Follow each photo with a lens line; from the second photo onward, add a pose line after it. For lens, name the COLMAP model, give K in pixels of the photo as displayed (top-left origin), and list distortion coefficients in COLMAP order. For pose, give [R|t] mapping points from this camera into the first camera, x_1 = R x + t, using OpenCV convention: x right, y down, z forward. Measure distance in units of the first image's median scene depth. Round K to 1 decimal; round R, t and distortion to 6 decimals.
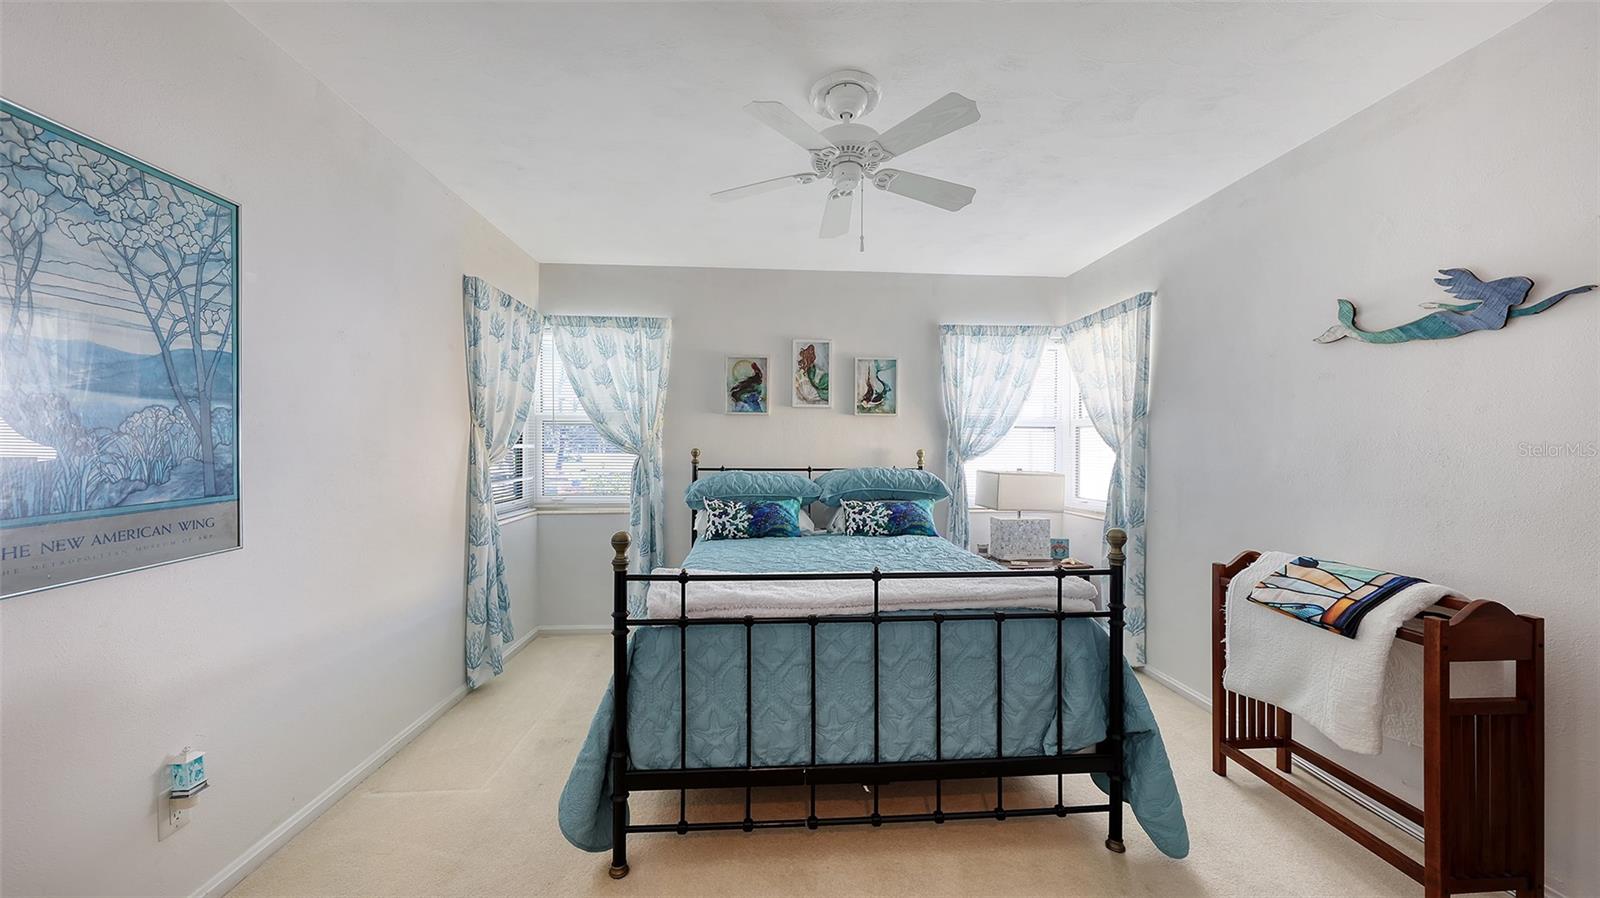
lens RADIAL K [[549.9, 0, 799.7], [0, 549.9, 445.7], [0, 0, 1]] dist [-0.000527, -0.000267]
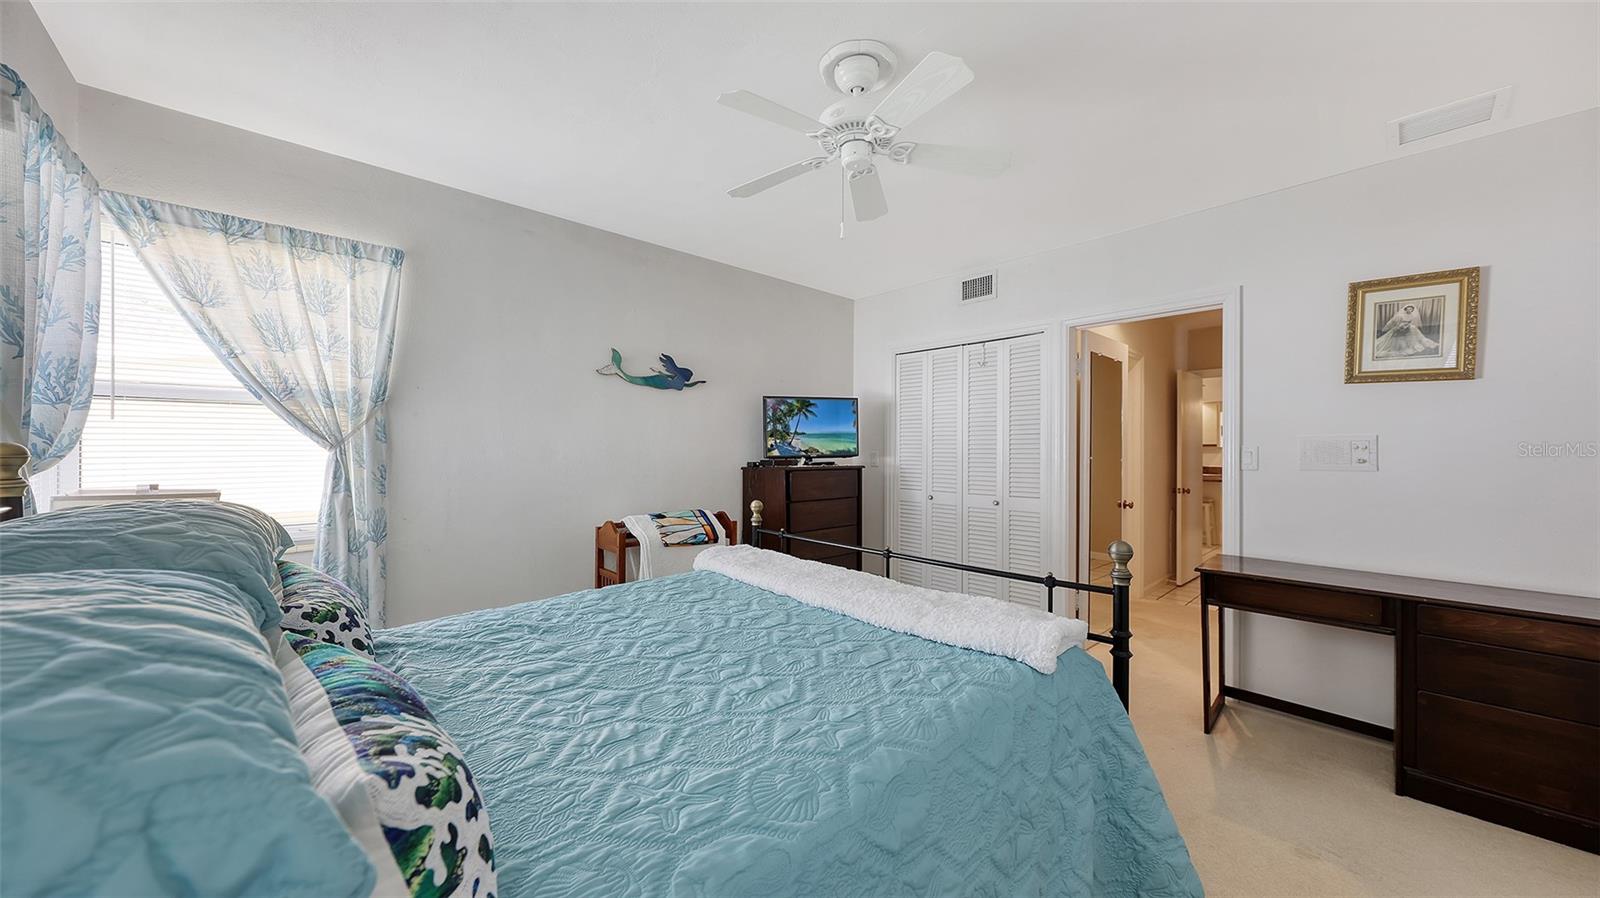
lens RADIAL K [[549.9, 0, 799.7], [0, 549.9, 445.7], [0, 0, 1]] dist [-0.000527, -0.000267]
pose [[-0.631758, -0.002897, 0.775160, -0.356400], [-0.011775, 0.999914, -0.005859, 0.005662], [-0.775076, -0.012830, -0.631738, 1.022678]]
